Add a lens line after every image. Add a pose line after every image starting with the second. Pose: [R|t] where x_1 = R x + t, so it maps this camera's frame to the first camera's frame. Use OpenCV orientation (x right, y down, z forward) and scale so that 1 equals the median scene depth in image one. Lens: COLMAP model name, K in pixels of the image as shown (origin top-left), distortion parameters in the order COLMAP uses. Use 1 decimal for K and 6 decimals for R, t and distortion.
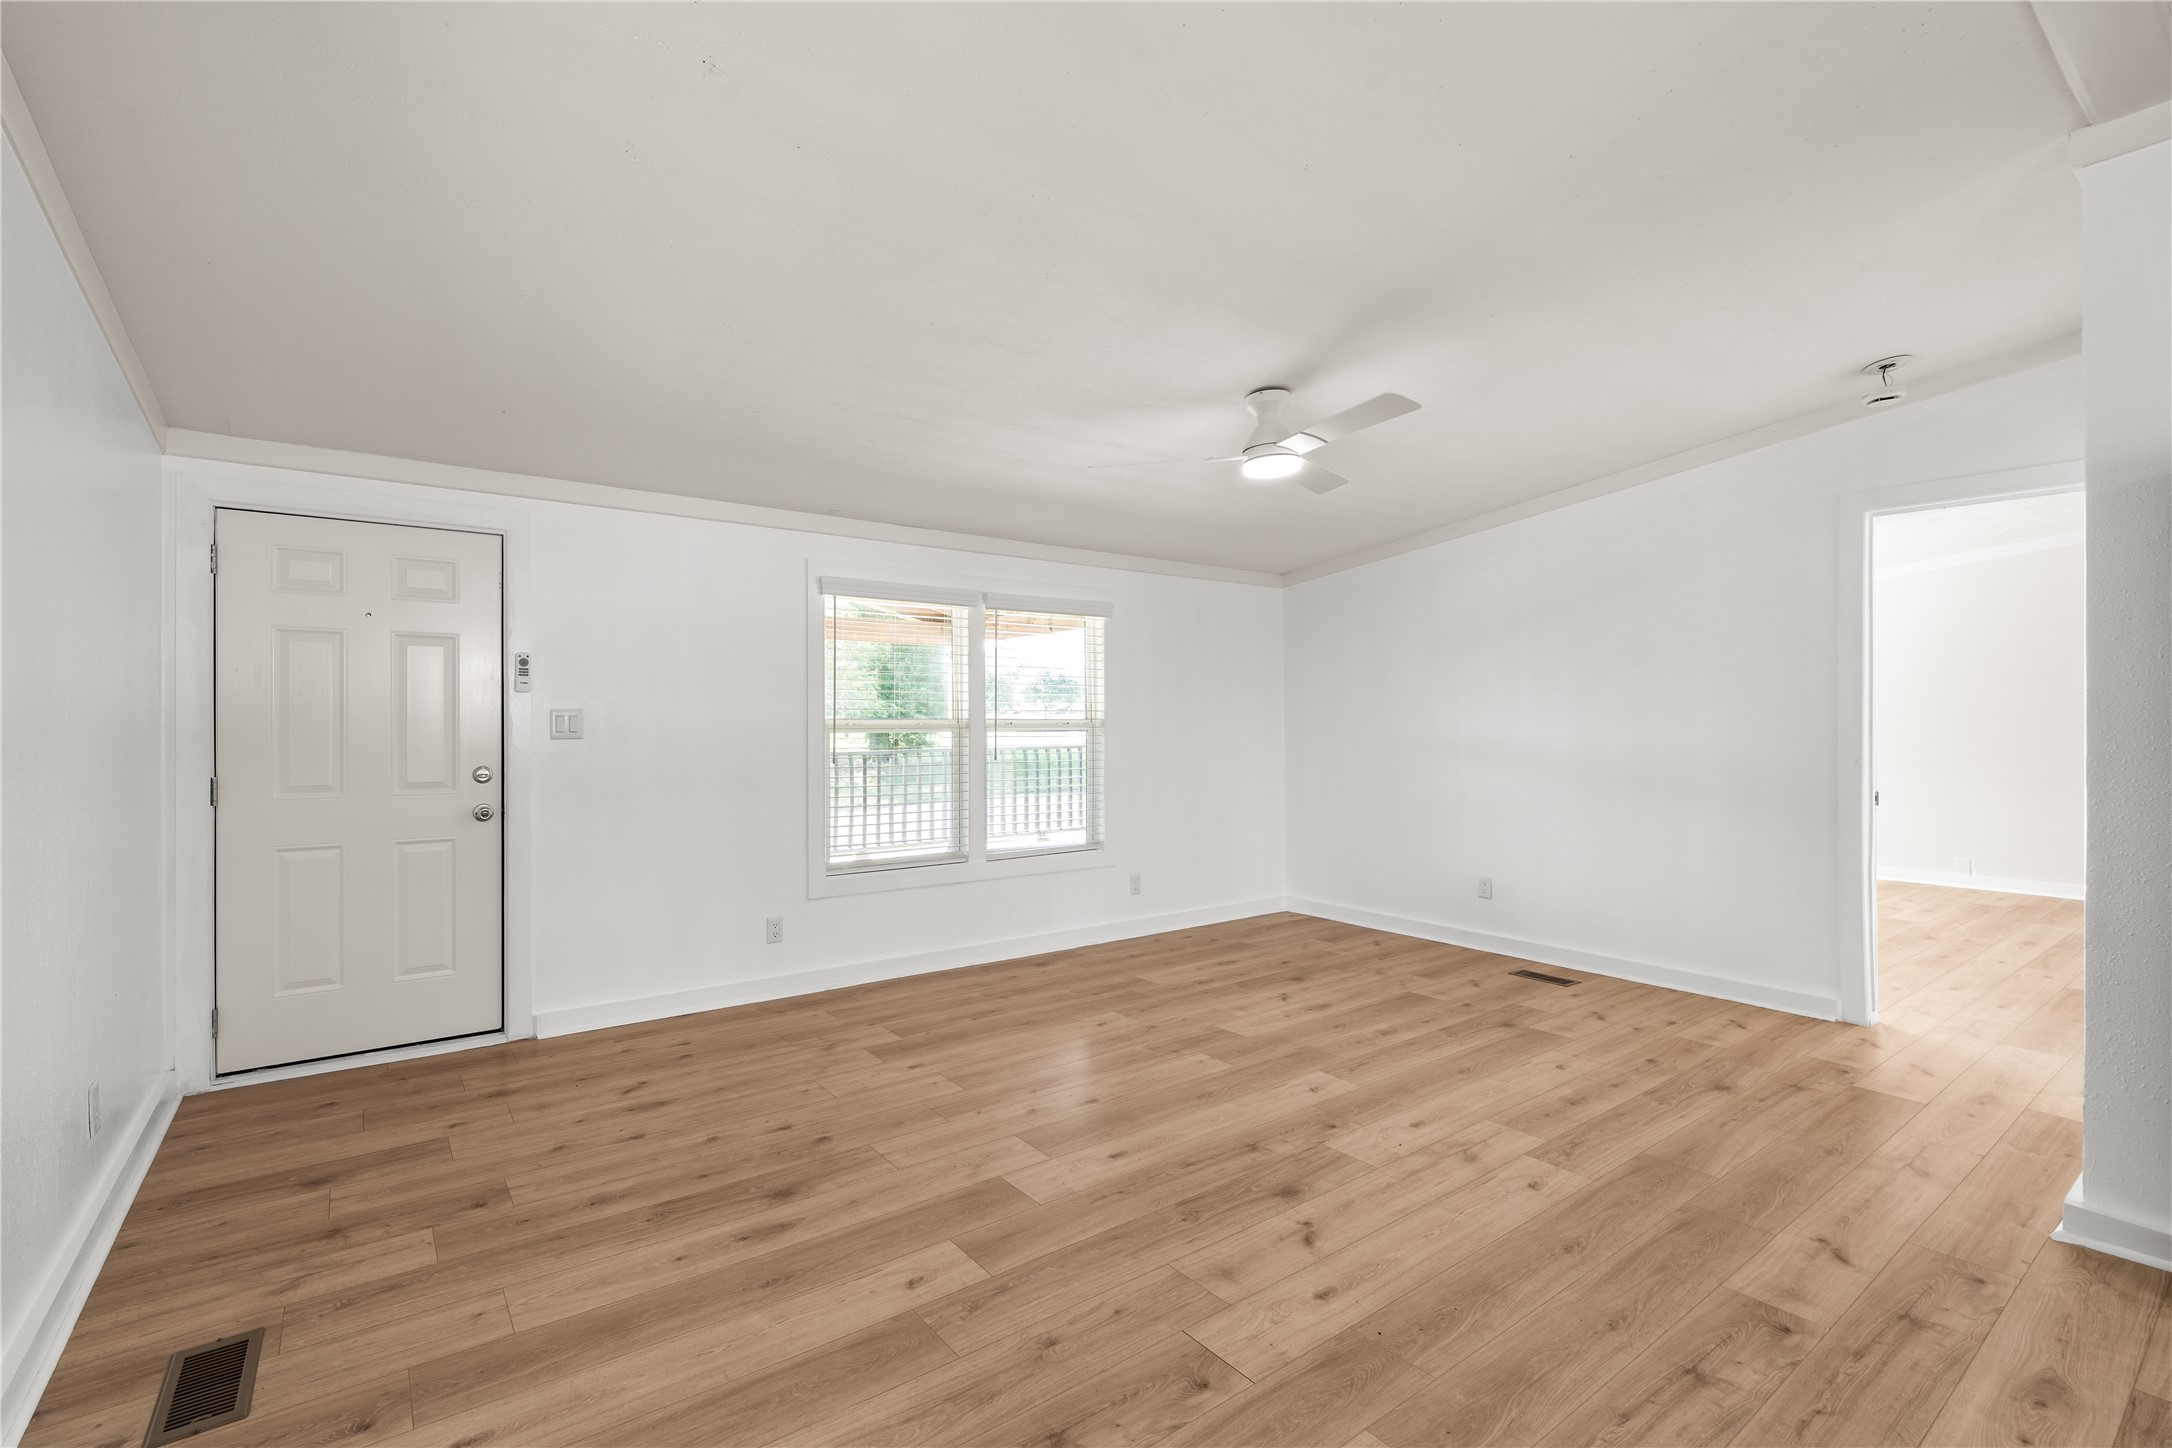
lens RADIAL K [[970.6, 0, 1086.0], [0, 970.6, 724.0], [0, 0, 1]] dist [-0.007484, 0.000743]
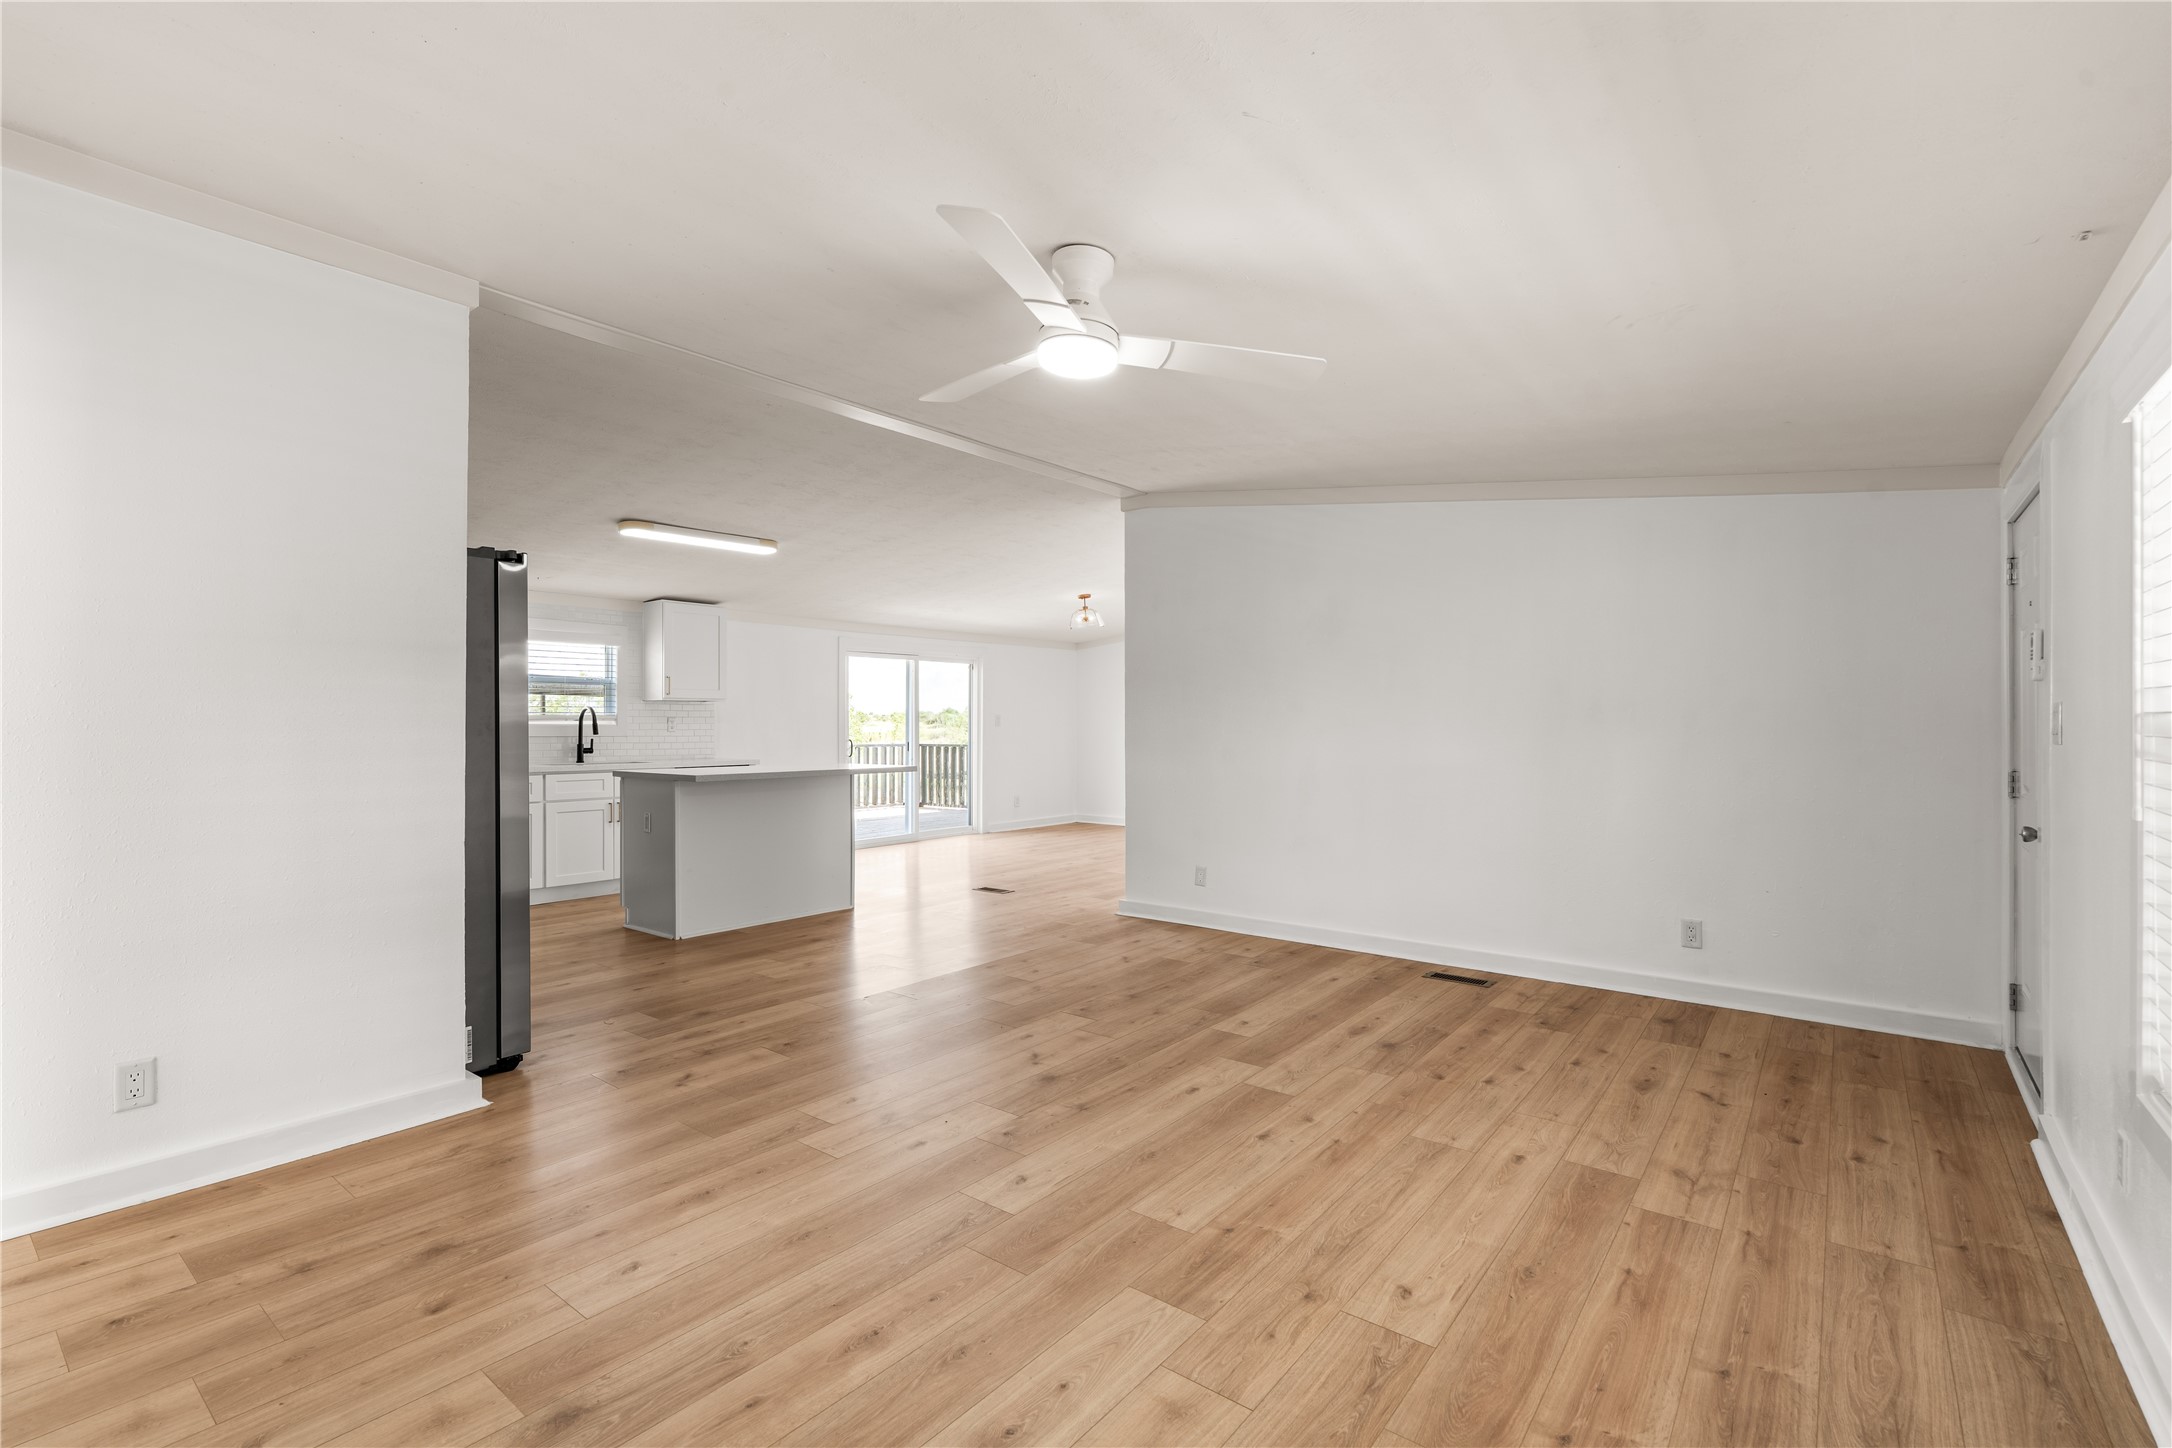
lens RADIAL K [[976.7, 0, 1086.0], [0, 976.7, 724.0], [0, 0, 1]] dist [-0.004802, 0.000808]
pose [[-0.966854, -0.000271, -0.255330, 0.375692], [-0.001473, 0.999989, 0.004519, -0.001919], [0.255326, 0.004745, -0.966843, 1.726866]]
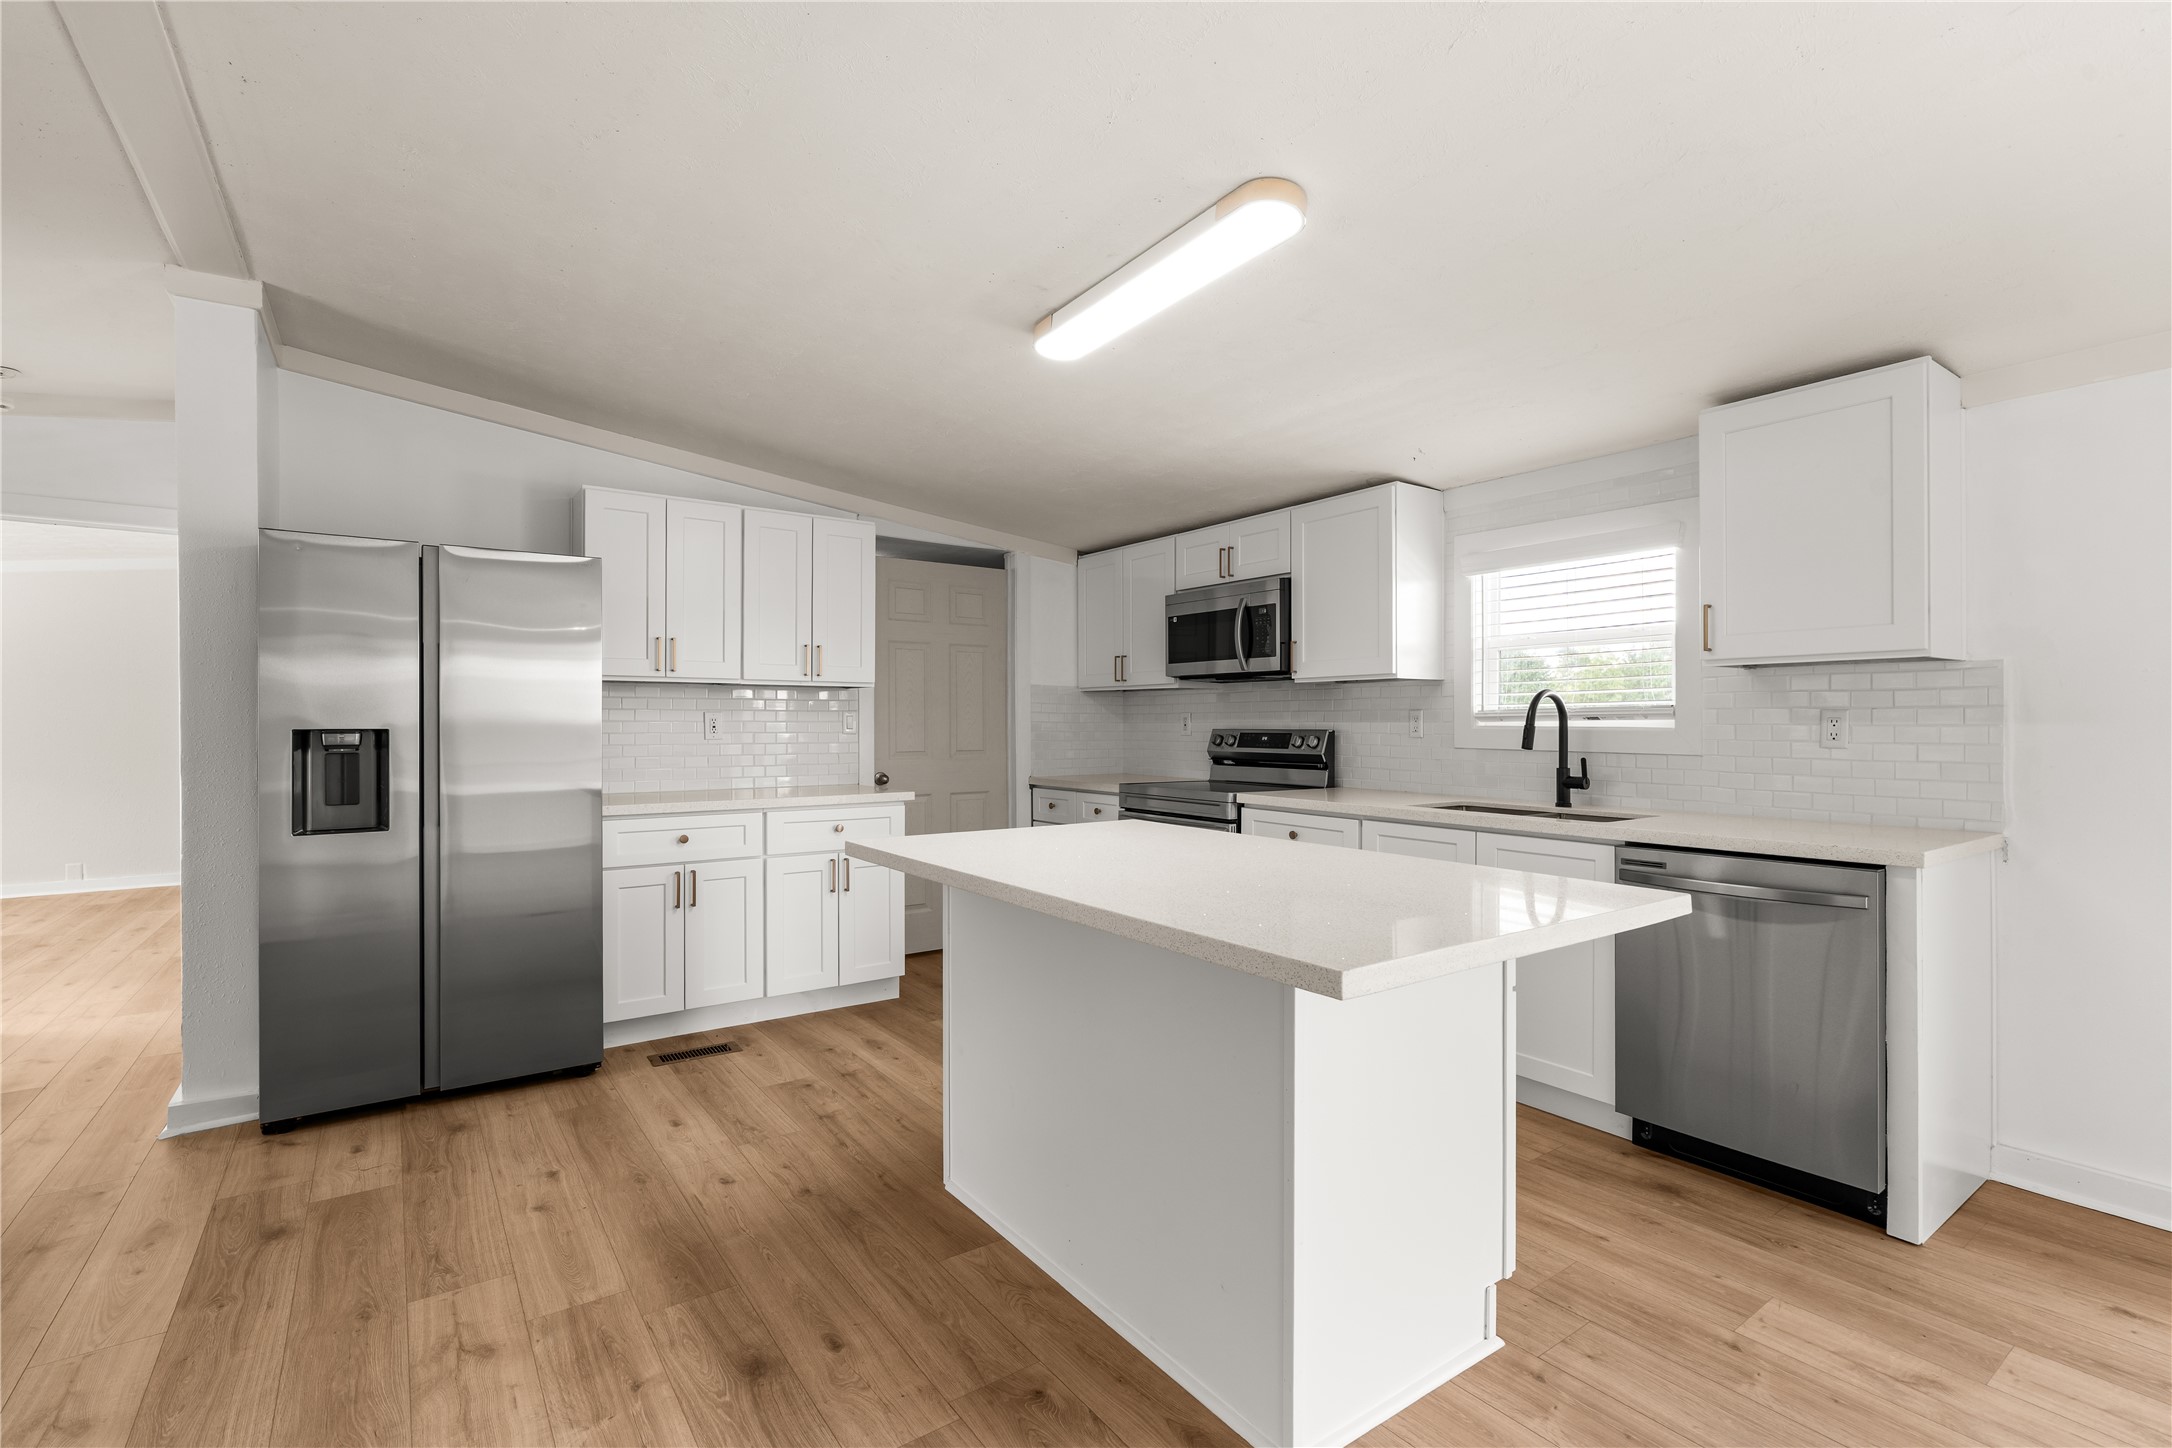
lens RADIAL K [[990.4, 0, 1091.0], [0, 990.4, 723.7], [0, 0, 1]] dist [-0.005080, 0.001216]
pose [[0.029986, -0.003215, 0.999545, -0.162572], [0.008269, 0.999961, 0.002968, -0.001143], [-0.999516, 0.008176, 0.030011, -0.171921]]
